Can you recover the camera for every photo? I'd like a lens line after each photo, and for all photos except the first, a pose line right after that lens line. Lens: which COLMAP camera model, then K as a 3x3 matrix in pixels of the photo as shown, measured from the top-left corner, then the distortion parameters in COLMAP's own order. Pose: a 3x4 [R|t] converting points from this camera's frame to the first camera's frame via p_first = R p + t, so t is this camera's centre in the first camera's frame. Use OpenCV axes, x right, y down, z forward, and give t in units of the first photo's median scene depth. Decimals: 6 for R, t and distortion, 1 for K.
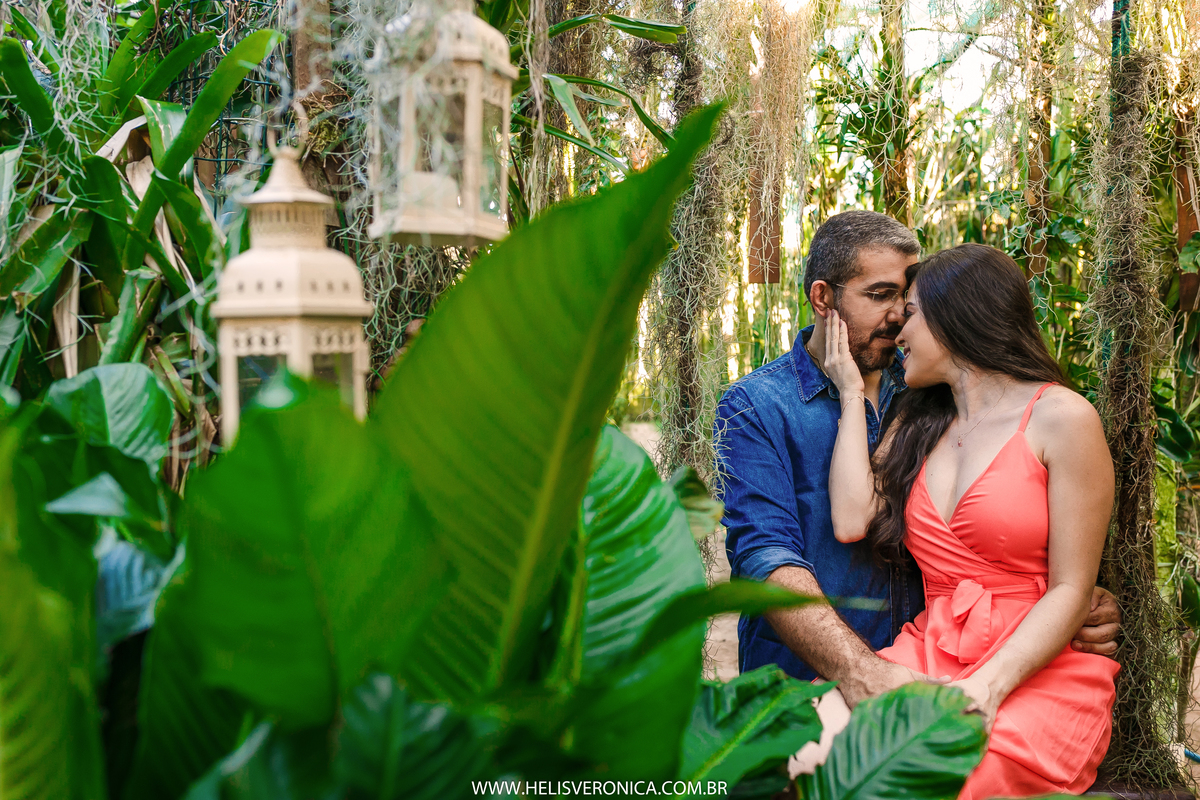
lens RADIAL K [[1205.7, 0, 600.4], [0, 1205.7, 397.7], [0, 0, 1]] dist [0.020184, 0.000000]
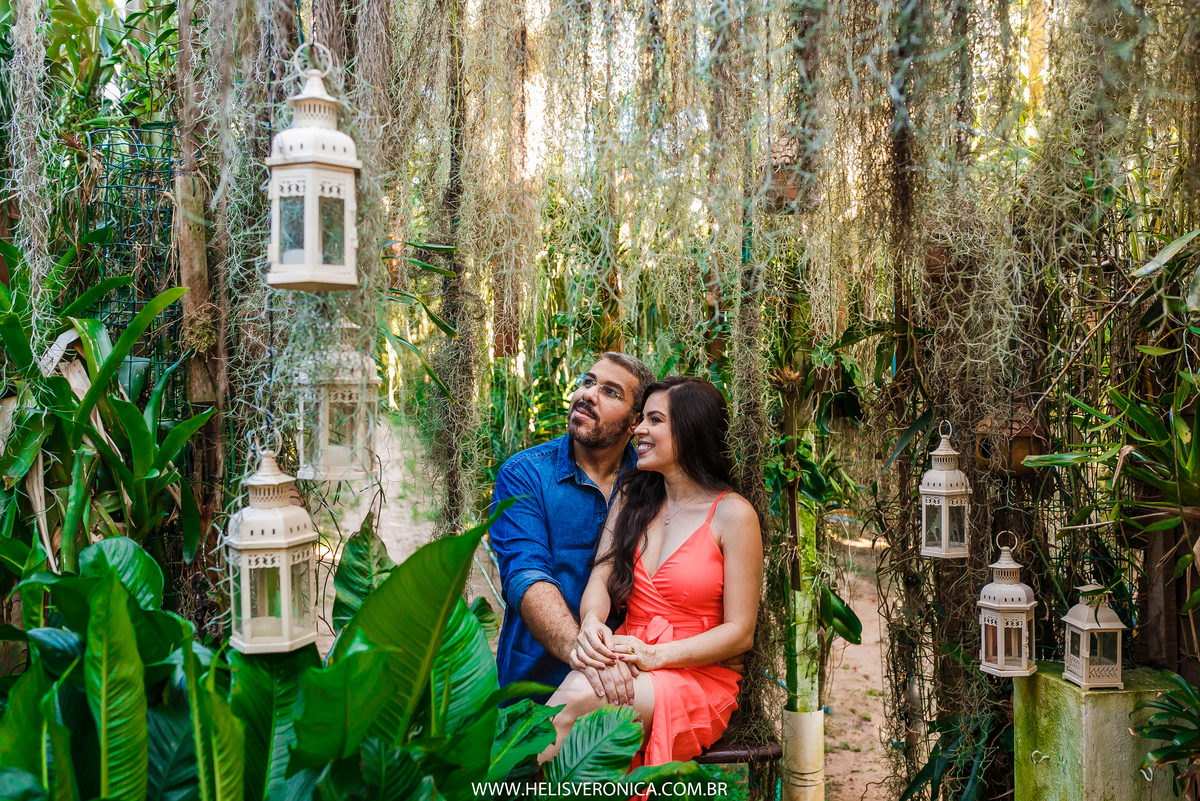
lens RADIAL K [[1205.7, 0, 600.5], [0, 1205.7, 401.0], [0, 0, 1]] dist [0.020184, 0.000000]
pose [[0.975608, -0.017395, 0.218830, -0.122151], [0.014712, 0.999795, 0.013883, -0.221732], [-0.219027, -0.010325, 0.975664, -0.679965]]
